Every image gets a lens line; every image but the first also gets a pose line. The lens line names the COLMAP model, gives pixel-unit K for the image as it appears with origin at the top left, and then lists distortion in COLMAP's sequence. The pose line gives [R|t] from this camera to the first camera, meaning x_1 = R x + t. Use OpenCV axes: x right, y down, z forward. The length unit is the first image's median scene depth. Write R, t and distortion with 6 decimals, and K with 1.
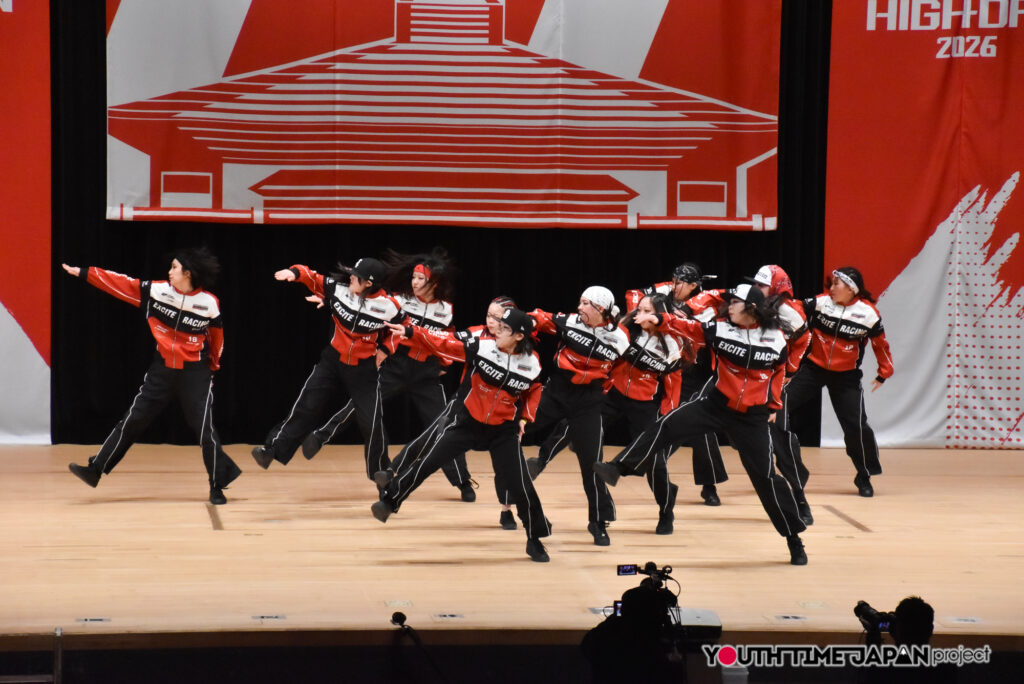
lens RADIAL K [[4282.6, 0, 519.4], [0, 4282.6, 376.2], [0, 0, 1]] dist [1.911555, 0.000000]
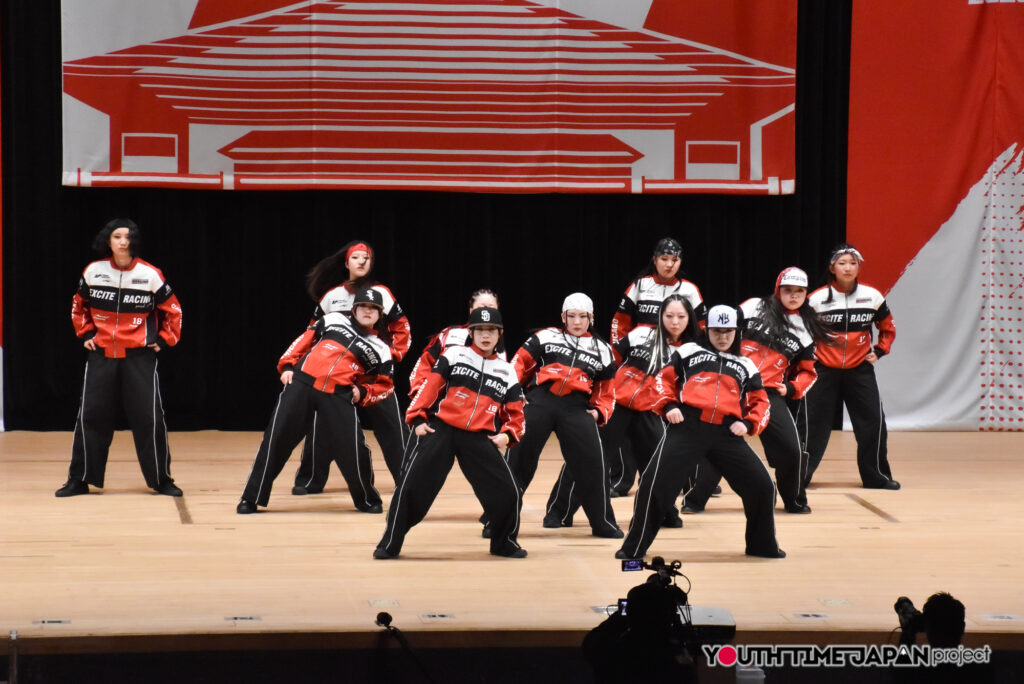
lens RADIAL K [[4282.6, 0, 512.5], [0, 4282.6, 359.9], [0, 0, 1]] dist [1.911555, 0.000000]
pose [[0.999983, -0.005036, 0.003087, -0.003228], [0.005024, 0.999979, 0.003971, -0.002529], [-0.003107, -0.003956, 0.999987, 0.081928]]
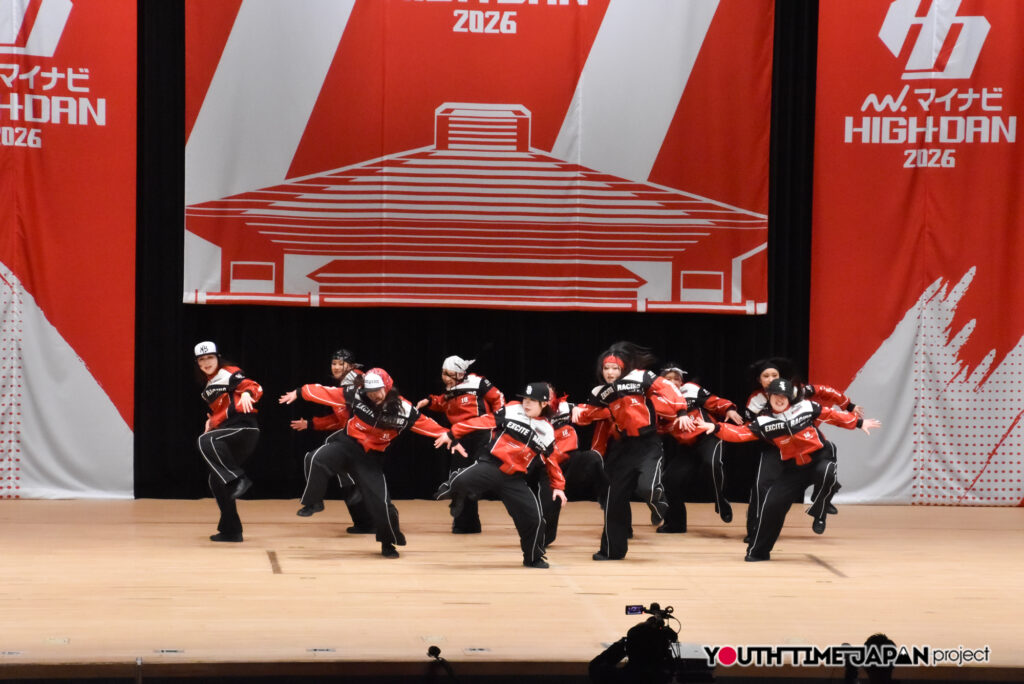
lens RADIAL K [[3091.0, 0, 518.1], [0, 3091.0, 378.5], [0, 0, 1]] dist [0.951579, 0.000000]
pose [[0.999957, 0.004832, 0.007943, -0.012862], [-0.004750, 0.999936, -0.010291, -0.007994], [-0.007993, 0.010253, 0.999915, 0.176947]]
